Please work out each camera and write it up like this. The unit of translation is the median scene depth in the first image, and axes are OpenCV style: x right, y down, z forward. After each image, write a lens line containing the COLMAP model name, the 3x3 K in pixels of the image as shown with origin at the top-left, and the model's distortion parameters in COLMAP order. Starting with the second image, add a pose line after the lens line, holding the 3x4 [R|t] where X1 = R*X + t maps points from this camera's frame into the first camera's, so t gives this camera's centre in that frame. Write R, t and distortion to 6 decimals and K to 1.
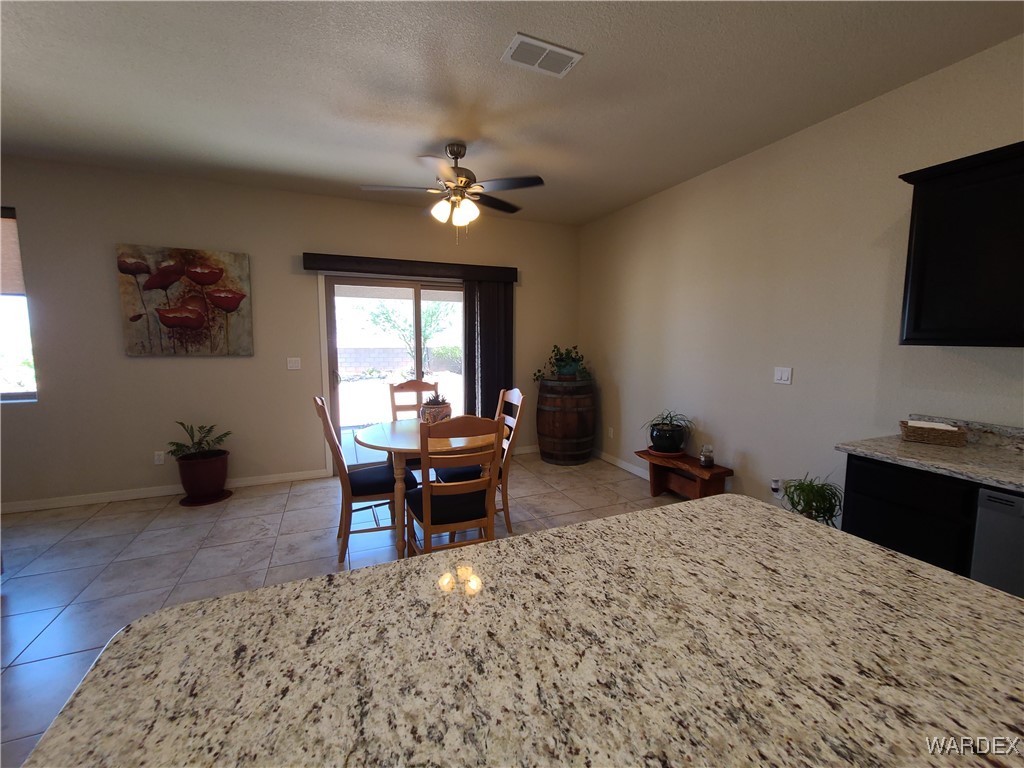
lens RADIAL K [[419.3, 0, 512.6], [0, 419.3, 382.0], [0, 0, 1]] dist [0.004354, -0.003294]
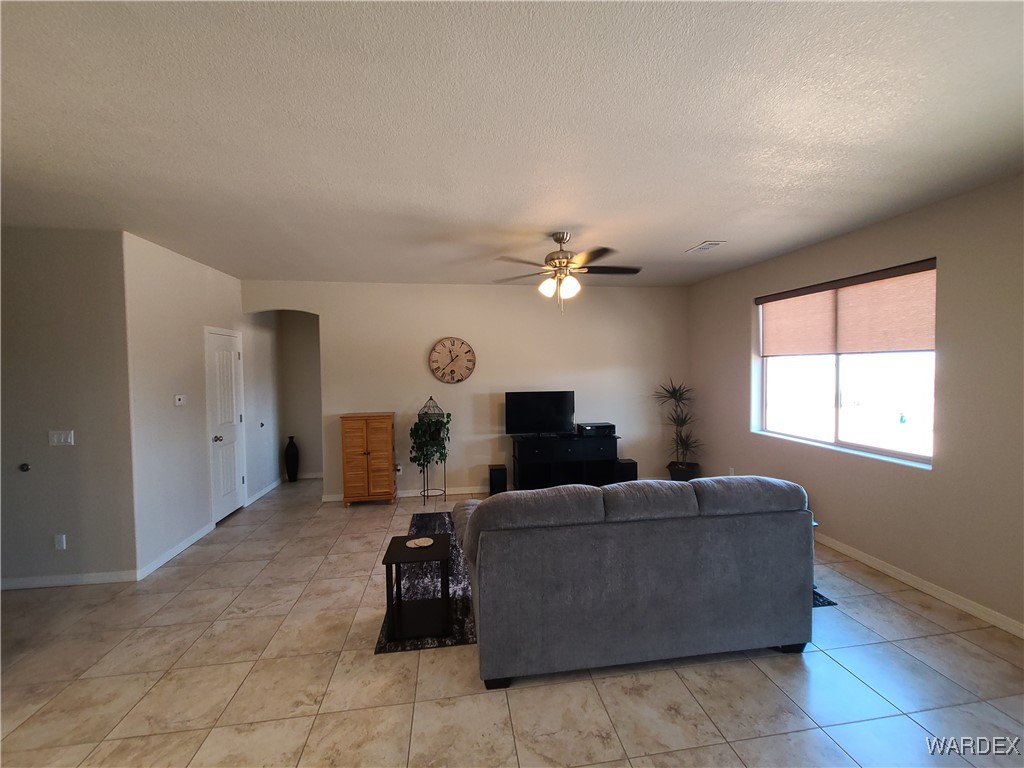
lens RADIAL K [[419.3, 0, 513.0], [0, 419.3, 383.3], [0, 0, 1]] dist [0.004354, -0.003294]
pose [[-0.252358, 0.035063, -0.966998, -0.058357], [-0.091295, 0.994023, 0.059869, -0.102712], [0.963318, 0.103390, -0.247649, 0.337430]]
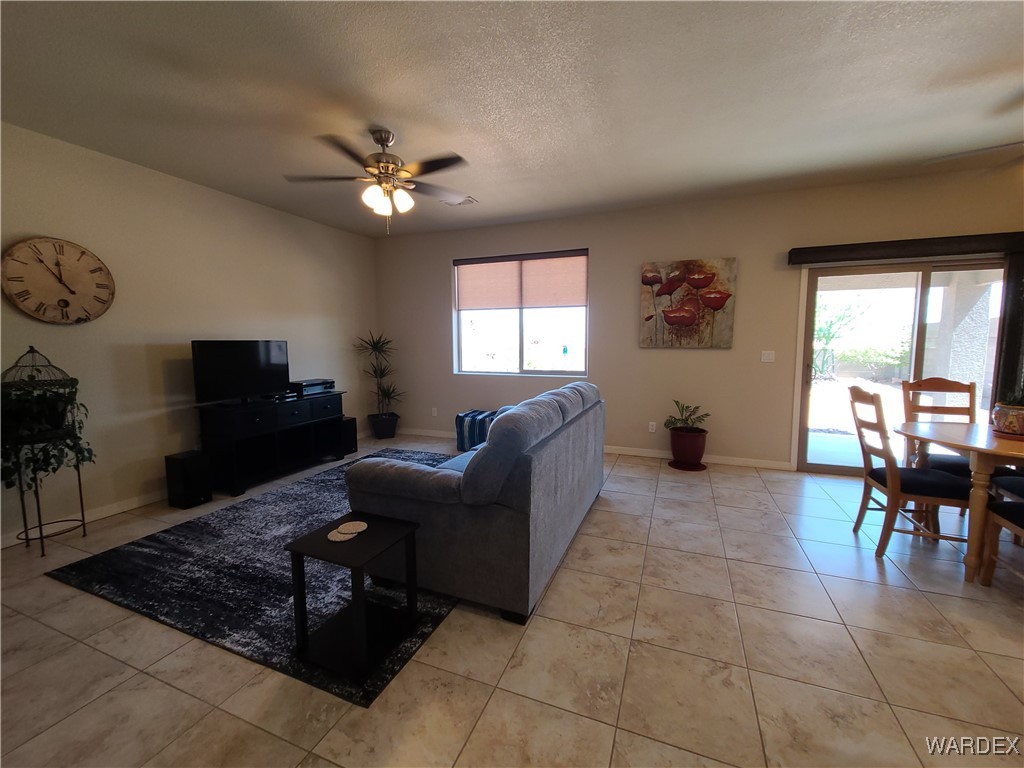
lens RADIAL K [[419.3, 0, 512.6], [0, 419.3, 381.9], [0, 0, 1]] dist [0.004354, -0.003294]
pose [[0.707233, 0.062055, -0.704252, -0.263311], [-0.067347, 0.997524, 0.020265, 0.047779], [0.703765, 0.033097, 0.709661, -0.223856]]
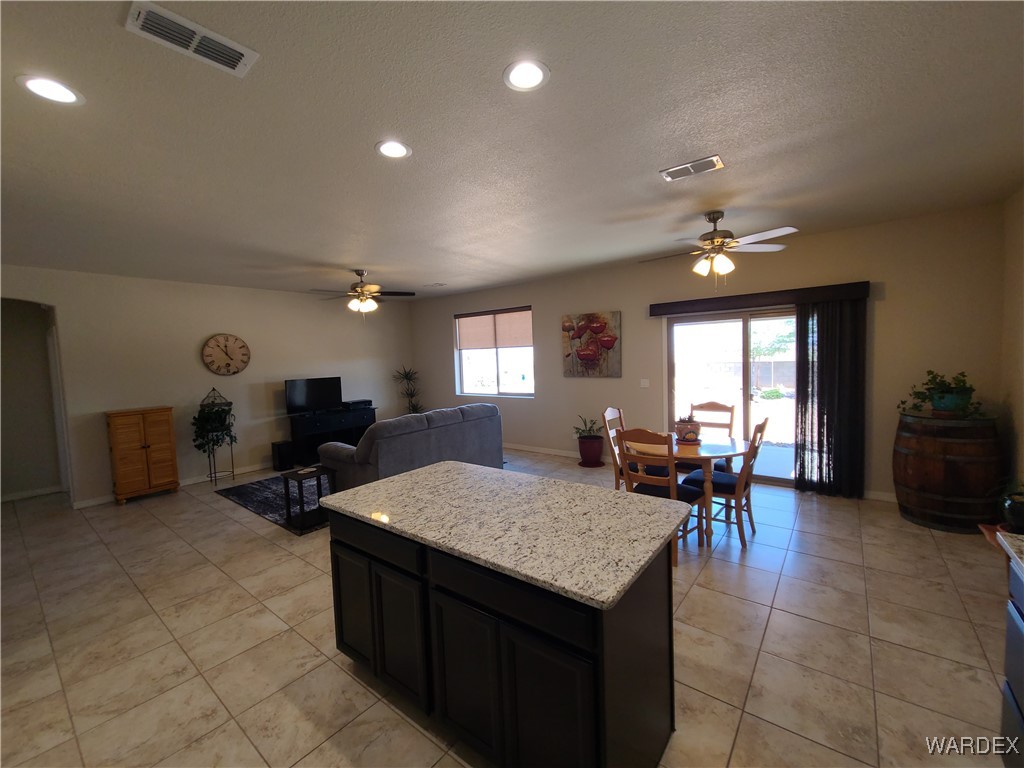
lens RADIAL K [[419.3, 0, 512.2], [0, 419.3, 381.0], [0, 0, 1]] dist [0.004354, -0.003294]
pose [[0.478770, 0.033053, -0.877318, 0.569095], [-0.055457, 0.998434, 0.007351, -0.043244], [0.876187, 0.045134, 0.479853, -0.067335]]
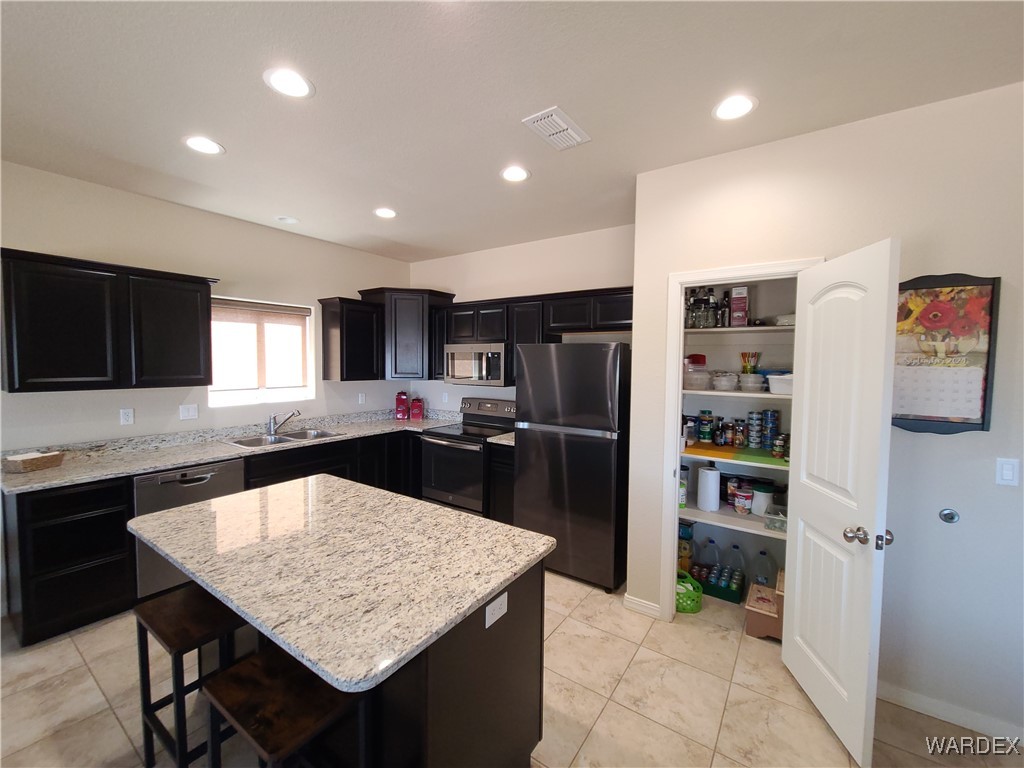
lens RADIAL K [[419.3, 0, 512.7], [0, 419.3, 382.7], [0, 0, 1]] dist [0.004354, -0.003294]
pose [[-0.531008, -0.052235, 0.845755, -0.456296], [0.077258, 0.990957, 0.109710, -0.078645], [-0.843837, 0.123599, -0.522171, 0.250389]]
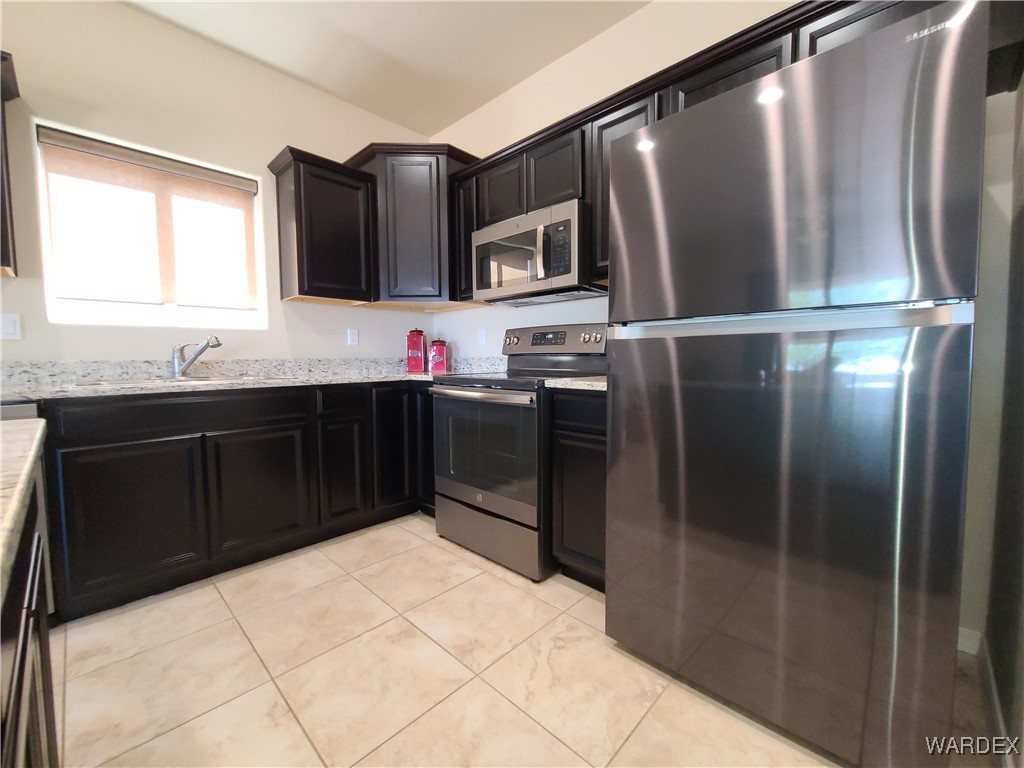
lens RADIAL K [[419.3, 0, 514.2], [0, 419.3, 382.6], [0, 0, 1]] dist [0.004354, -0.003294]
pose [[-0.394887, -0.055243, 0.917068, -0.007191], [0.103897, 0.989102, 0.104319, 0.112782], [-0.912836, 0.136475, -0.384844, 0.011171]]
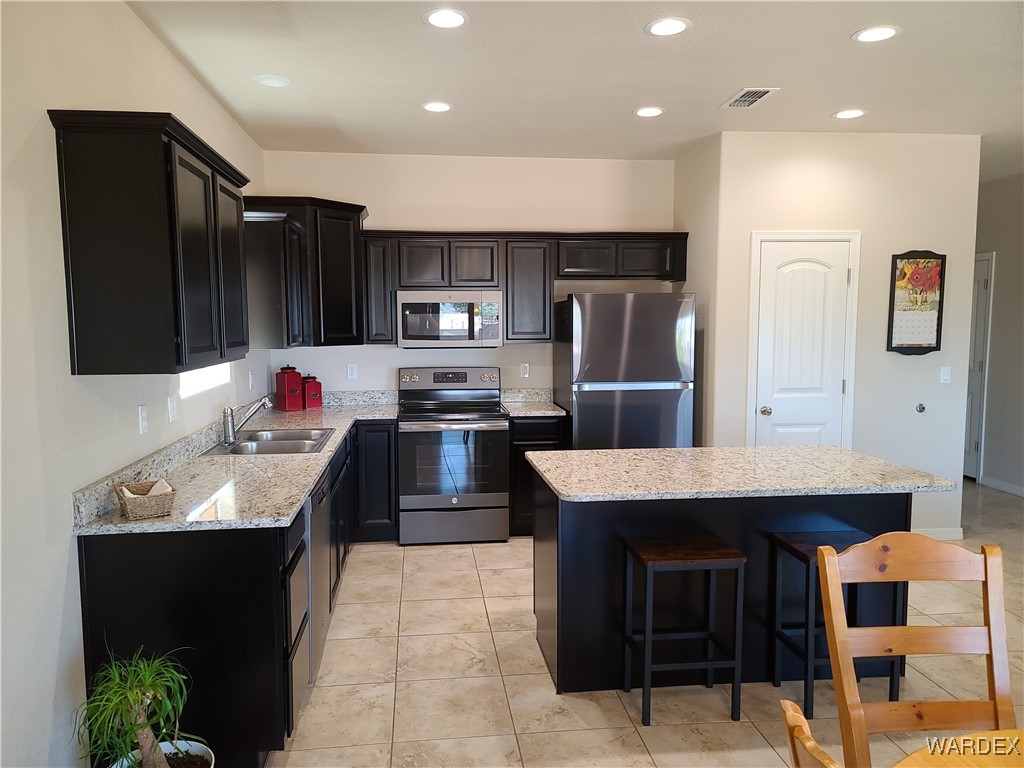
lens RADIAL K [[748.3, 0, 502.4], [0, 748.3, 392.2], [0, 0, 1]] dist [0.066871, -0.008516]
pose [[-0.958604, -0.027180, 0.283442, 0.051969], [0.031257, 0.979374, 0.199626, -0.164412], [-0.283021, 0.200222, -0.937982, 1.151155]]
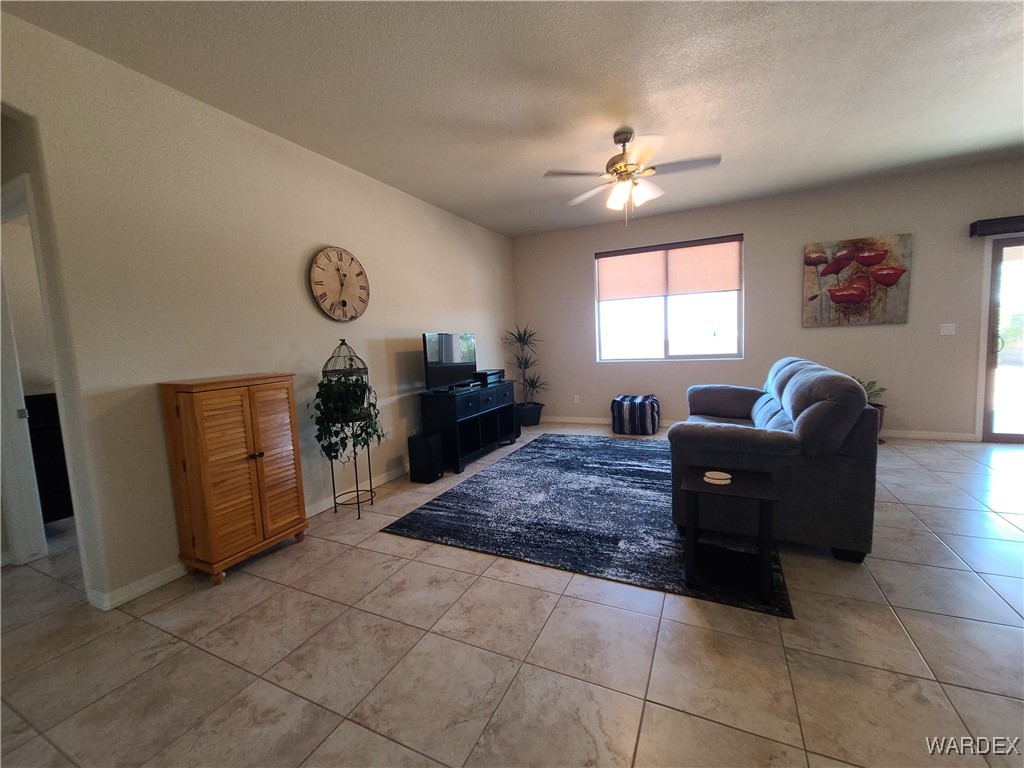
lens RADIAL K [[419.3, 0, 512.1], [0, 419.3, 382.1], [0, 0, 1]] dist [0.004354, -0.003294]
pose [[0.657708, 0.040471, -0.752185, -0.508816], [-0.031947, 0.999156, 0.025825, 0.112712], [0.752596, 0.007045, 0.658445, -0.609652]]
